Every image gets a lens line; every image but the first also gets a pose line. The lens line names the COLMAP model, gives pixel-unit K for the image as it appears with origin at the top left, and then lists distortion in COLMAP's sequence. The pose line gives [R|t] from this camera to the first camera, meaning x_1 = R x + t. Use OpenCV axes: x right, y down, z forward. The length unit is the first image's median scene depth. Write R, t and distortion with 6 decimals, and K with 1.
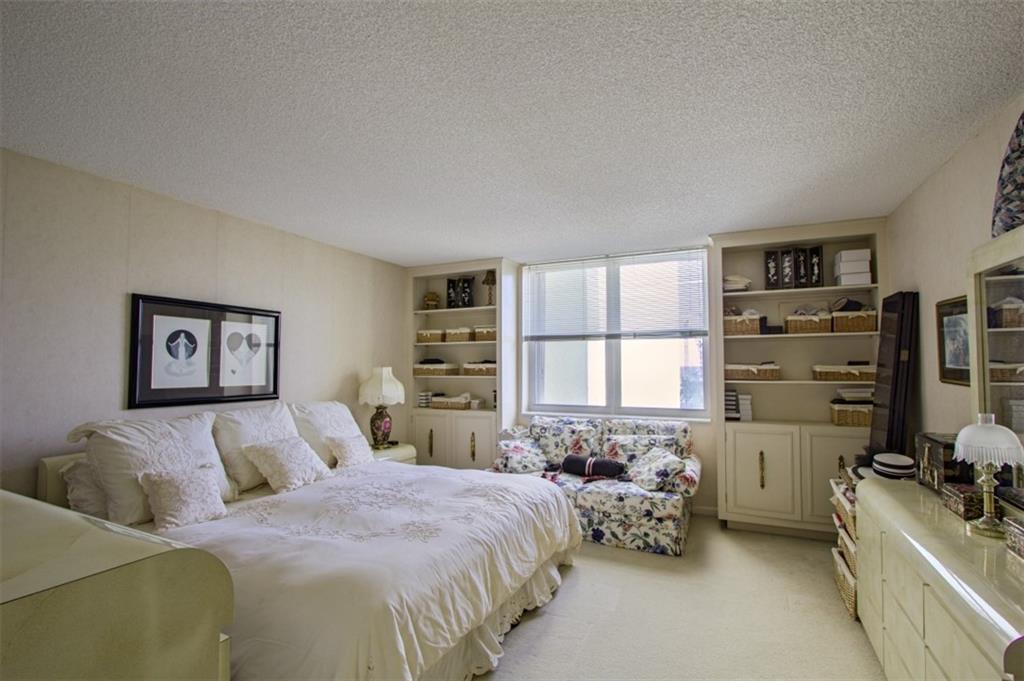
lens RADIAL K [[473.3, 0, 512.0], [0, 473.3, 340.5], [0, 0, 1]] dist [-0.036376, 0.000346]
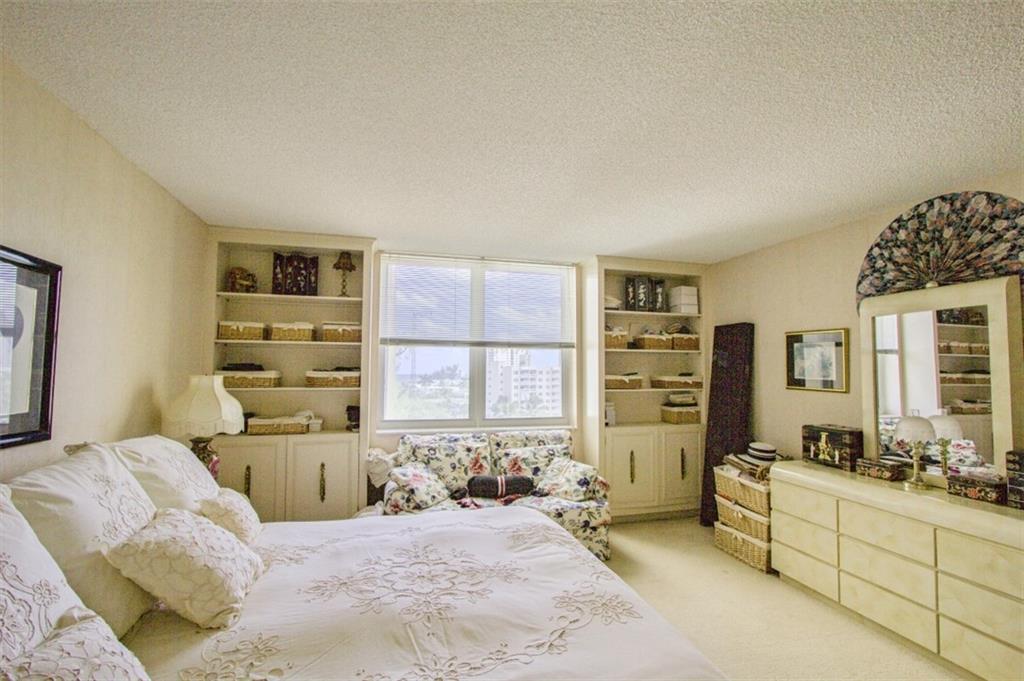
lens RADIAL K [[473.3, 0, 512.0], [0, 473.3, 340.5], [0, 0, 1]] dist [-0.036376, 0.000346]
pose [[0.757841, 0.052229, 0.650346, -0.432545], [-0.041067, 0.998633, -0.032344, 0.015371], [-0.651146, -0.002197, 0.758949, 0.300379]]
